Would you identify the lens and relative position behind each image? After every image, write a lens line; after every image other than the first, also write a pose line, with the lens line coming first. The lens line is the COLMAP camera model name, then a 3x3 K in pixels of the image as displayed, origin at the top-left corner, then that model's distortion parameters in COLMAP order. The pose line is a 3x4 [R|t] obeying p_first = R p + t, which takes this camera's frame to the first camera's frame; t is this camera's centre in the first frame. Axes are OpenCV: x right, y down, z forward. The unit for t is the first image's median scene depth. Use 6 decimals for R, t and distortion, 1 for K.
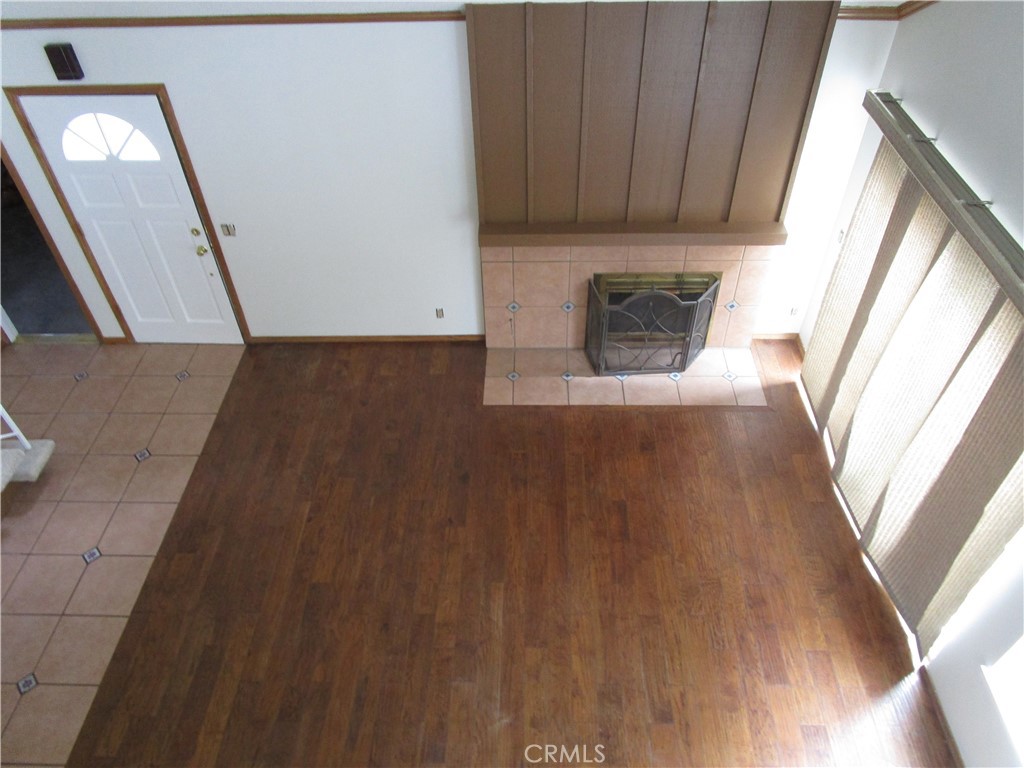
lens RADIAL K [[739.9, 0, 512.1], [0, 739.9, 385.1], [0, 0, 1]] dist [-0.014646, -0.006855]
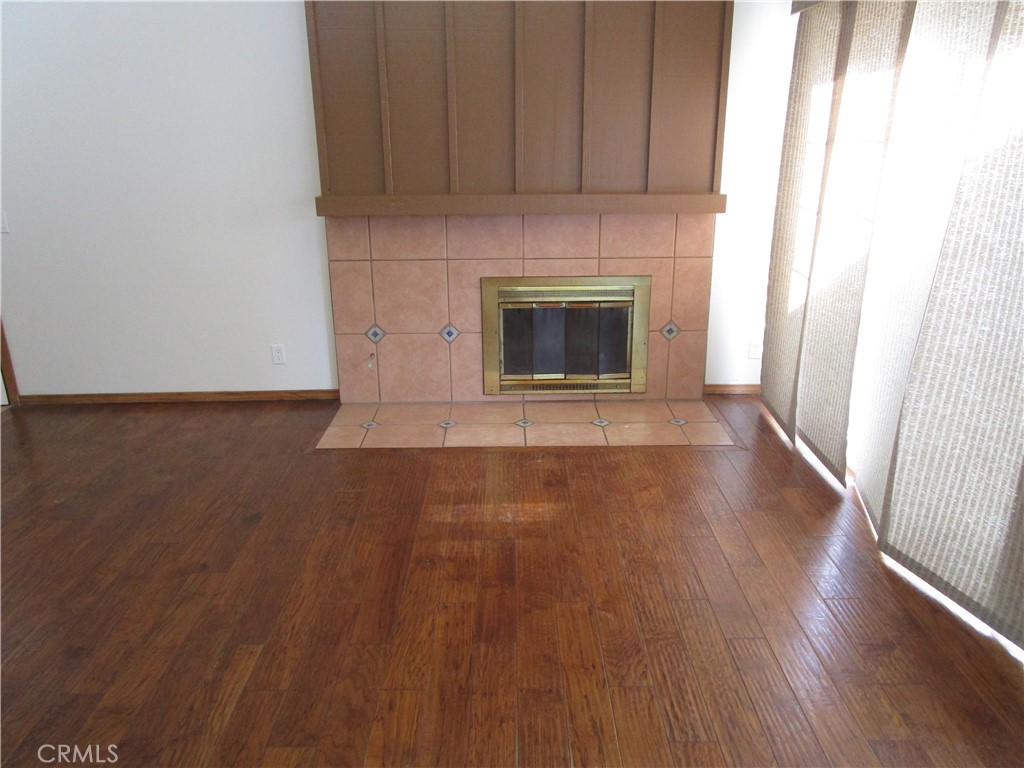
lens RADIAL K [[739.9, 0, 511.1], [0, 739.9, 384.3], [0, 0, 1]] dist [-0.014646, -0.006855]
pose [[0.999358, 0.004873, 0.035508, 0.136798], [0.010702, 0.904944, -0.425397, 0.312494], [-0.034205, 0.425503, 0.904310, 0.436202]]
